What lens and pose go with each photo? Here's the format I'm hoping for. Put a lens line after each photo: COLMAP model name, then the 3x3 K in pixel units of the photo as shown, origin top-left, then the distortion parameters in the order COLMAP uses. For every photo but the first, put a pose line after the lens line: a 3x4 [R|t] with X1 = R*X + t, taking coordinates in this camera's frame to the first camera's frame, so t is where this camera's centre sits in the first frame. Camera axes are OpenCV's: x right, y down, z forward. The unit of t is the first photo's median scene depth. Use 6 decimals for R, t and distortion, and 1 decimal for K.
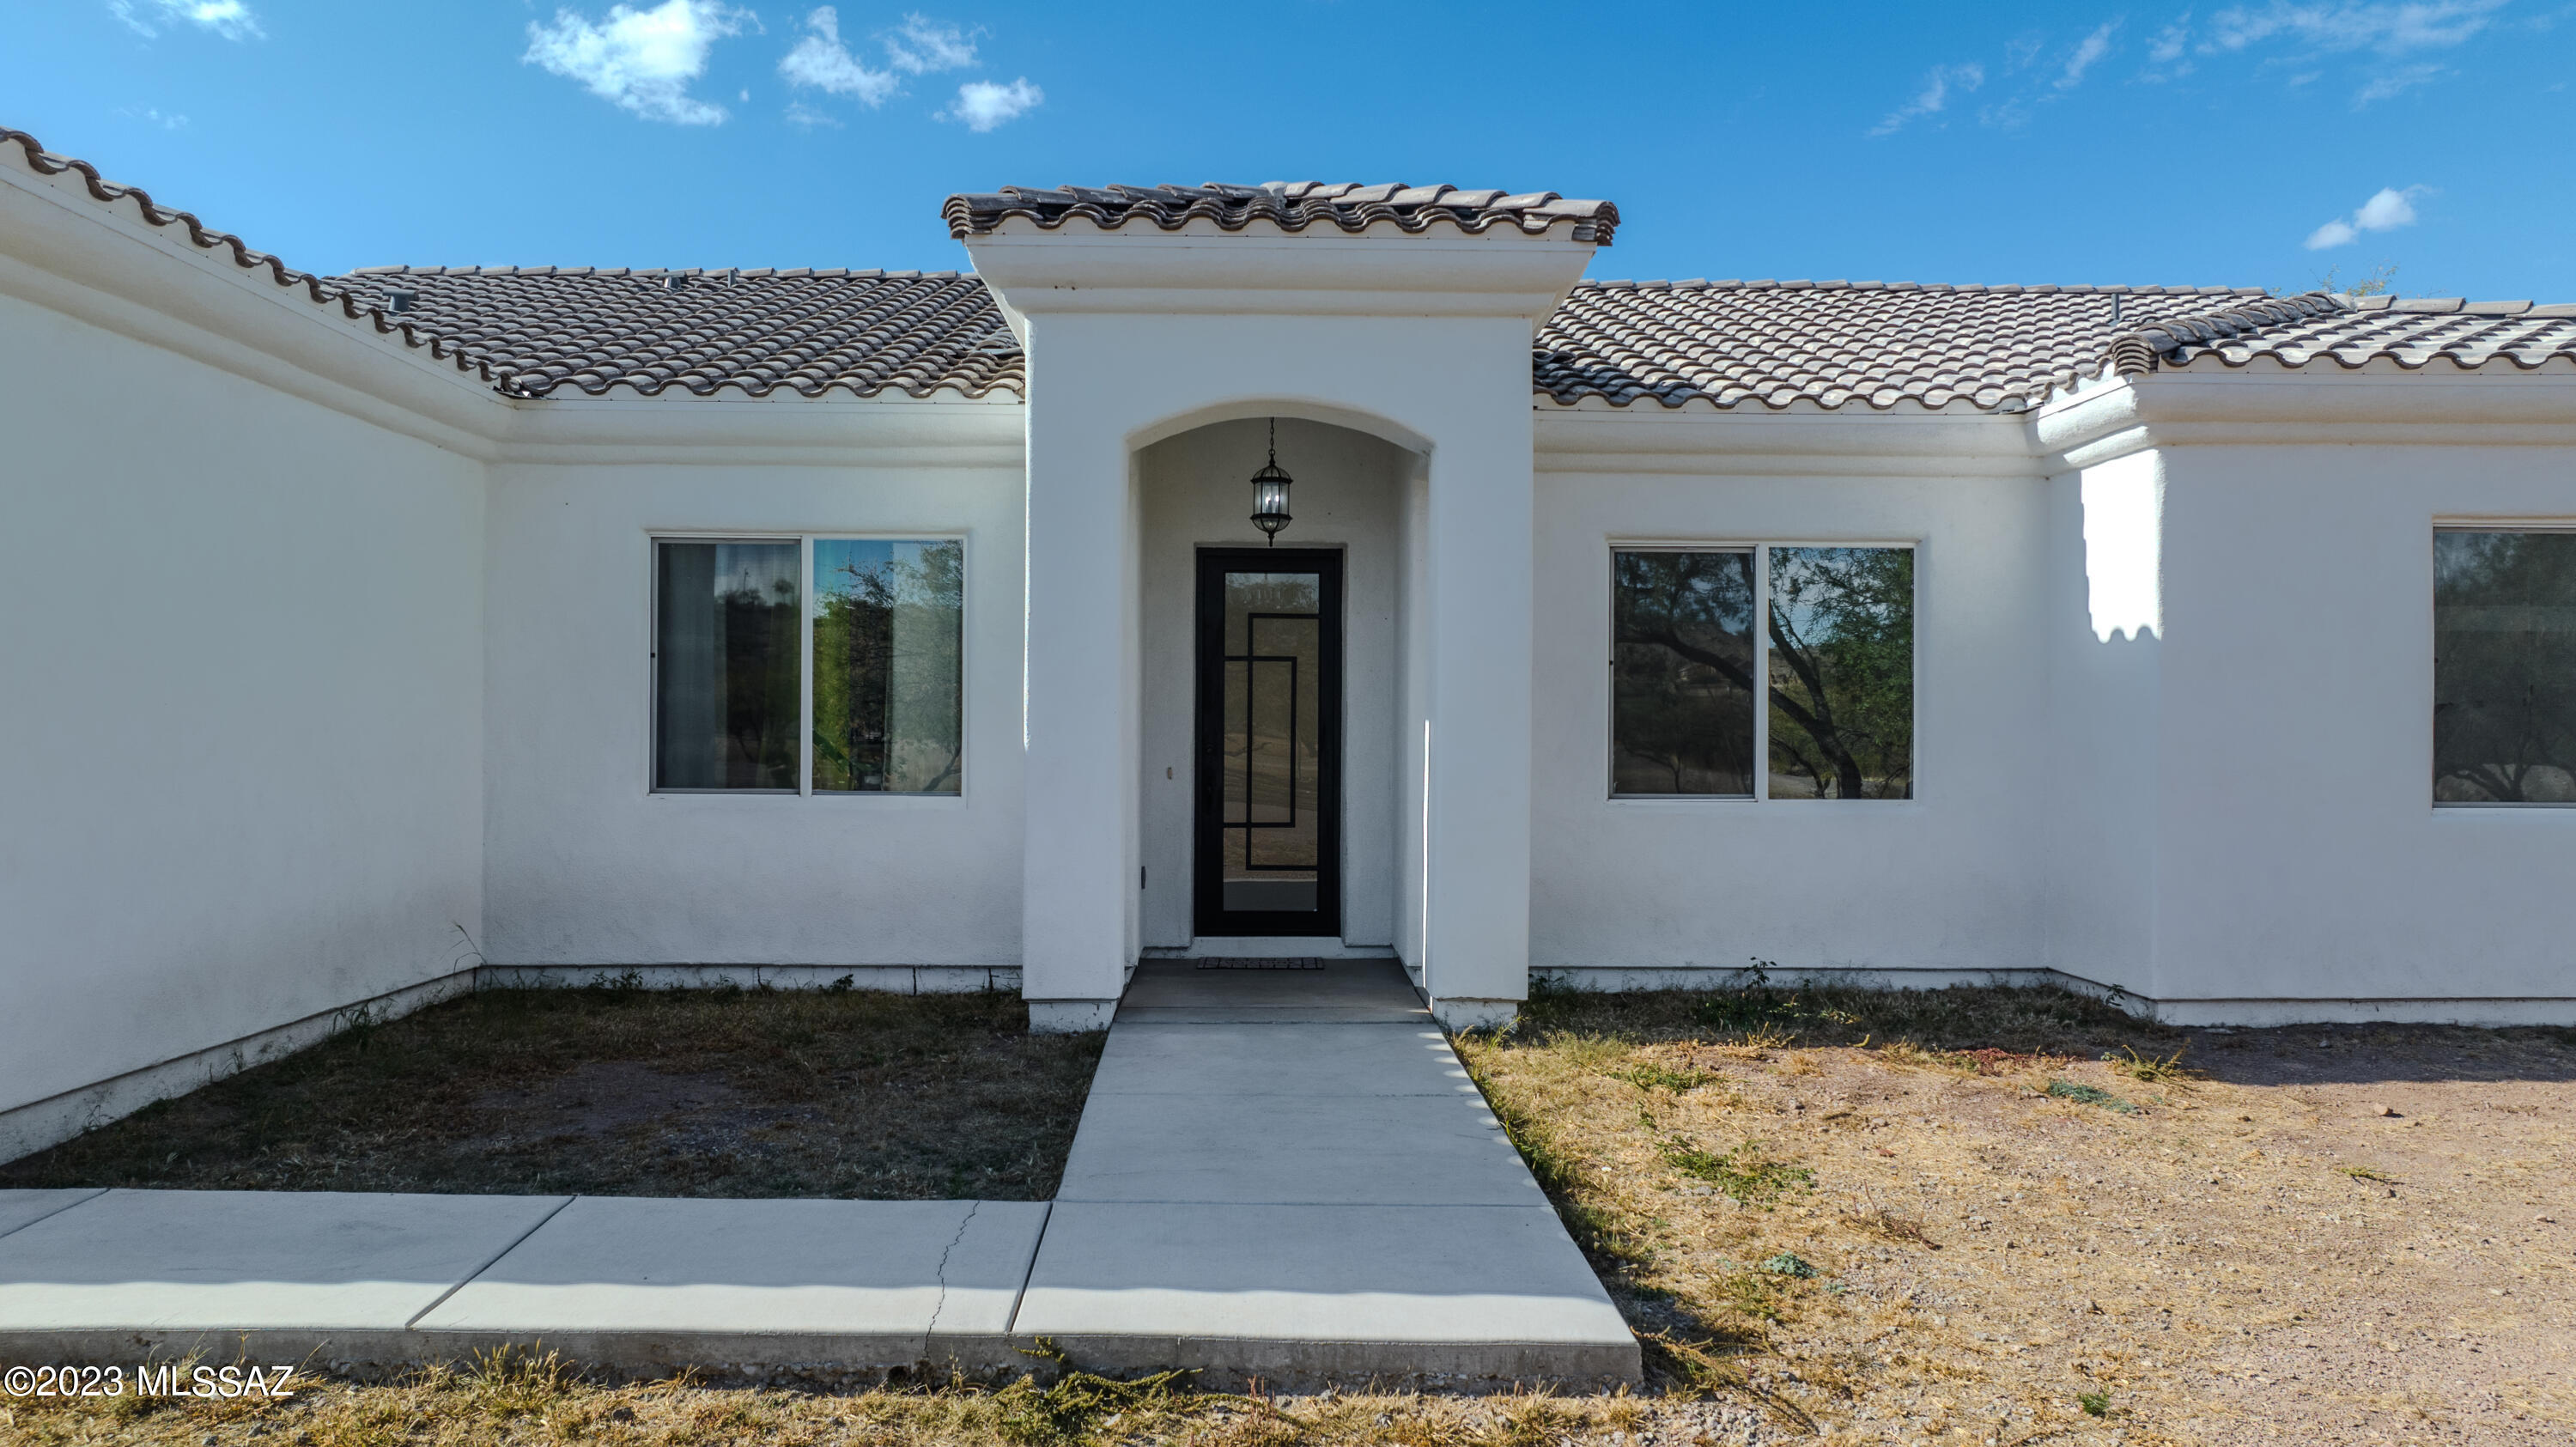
lens RADIAL K [[1810.3, 0, 1298.0], [0, 1810.3, 722.7], [0, 0, 1]] dist [-0.008021, -0.009523]
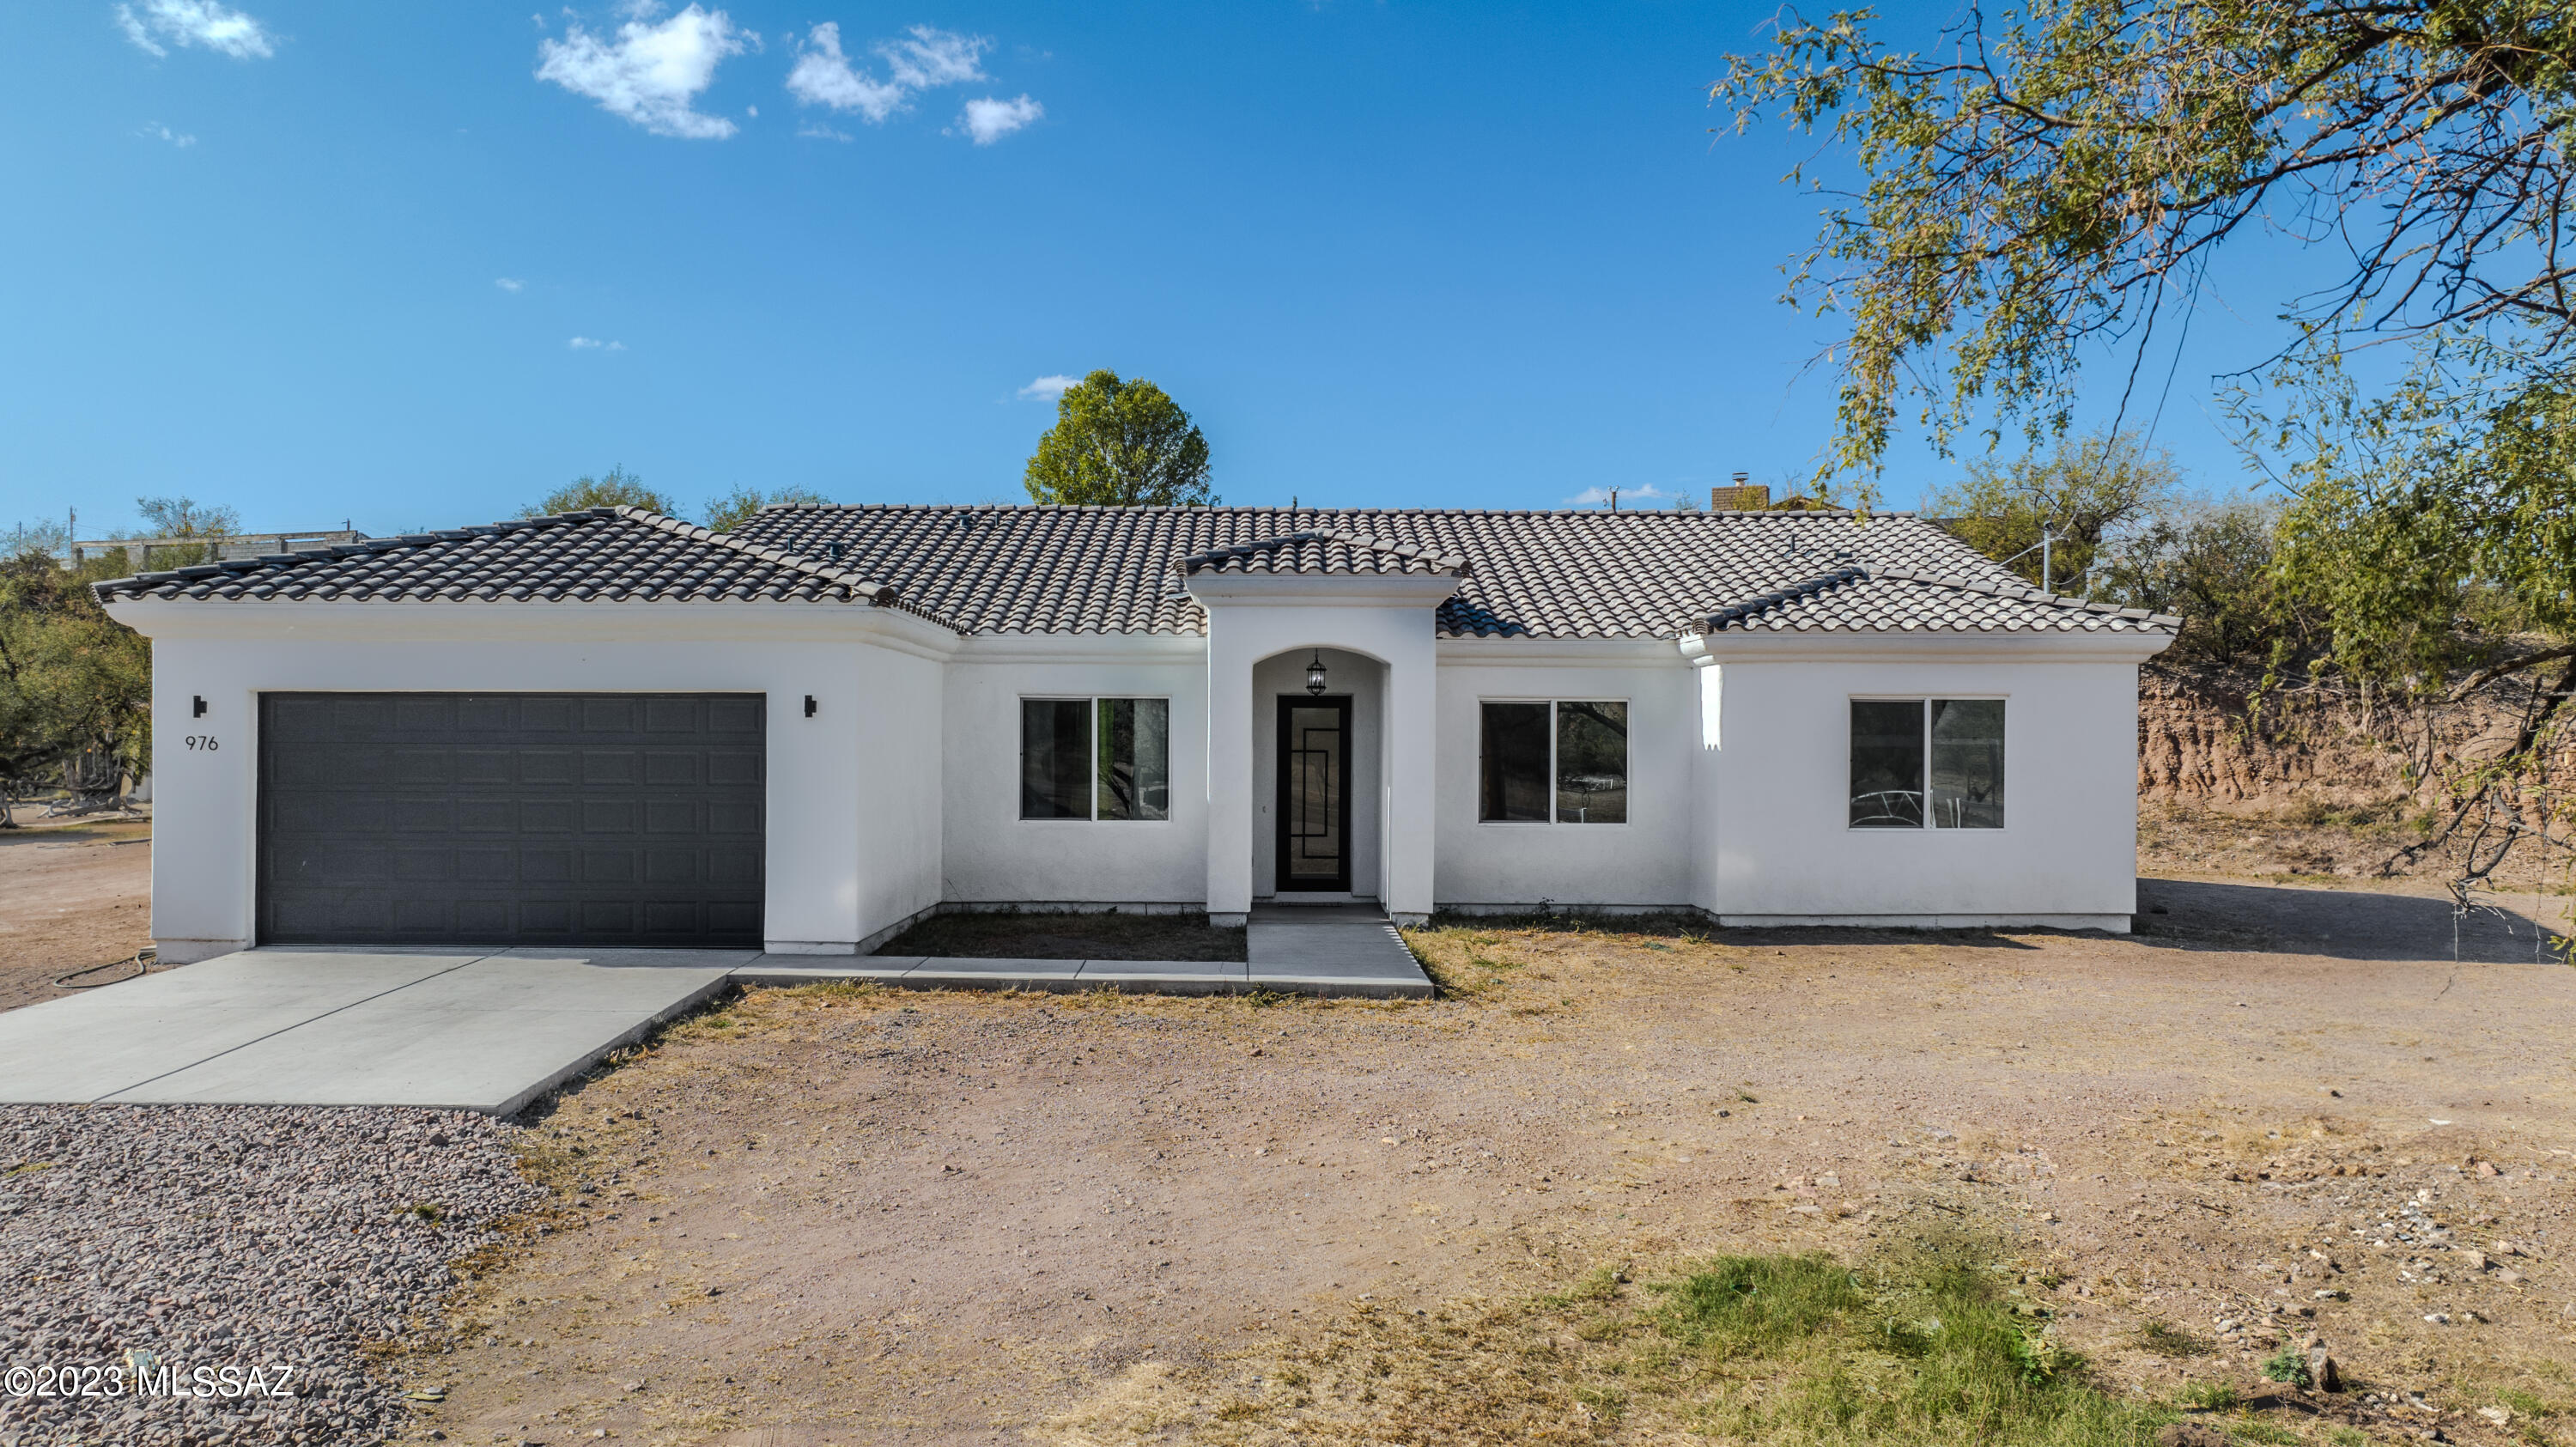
lens RADIAL K [[1810.3, 0, 1264.1], [0, 1810.3, 732.3], [0, 0, 1]] dist [-0.008021, -0.009523]
pose [[0.999808, -0.002206, -0.019479, -0.032370], [0.002233, 0.999997, 0.001378, -0.060924], [0.019476, -0.001421, 0.999809, -1.021738]]
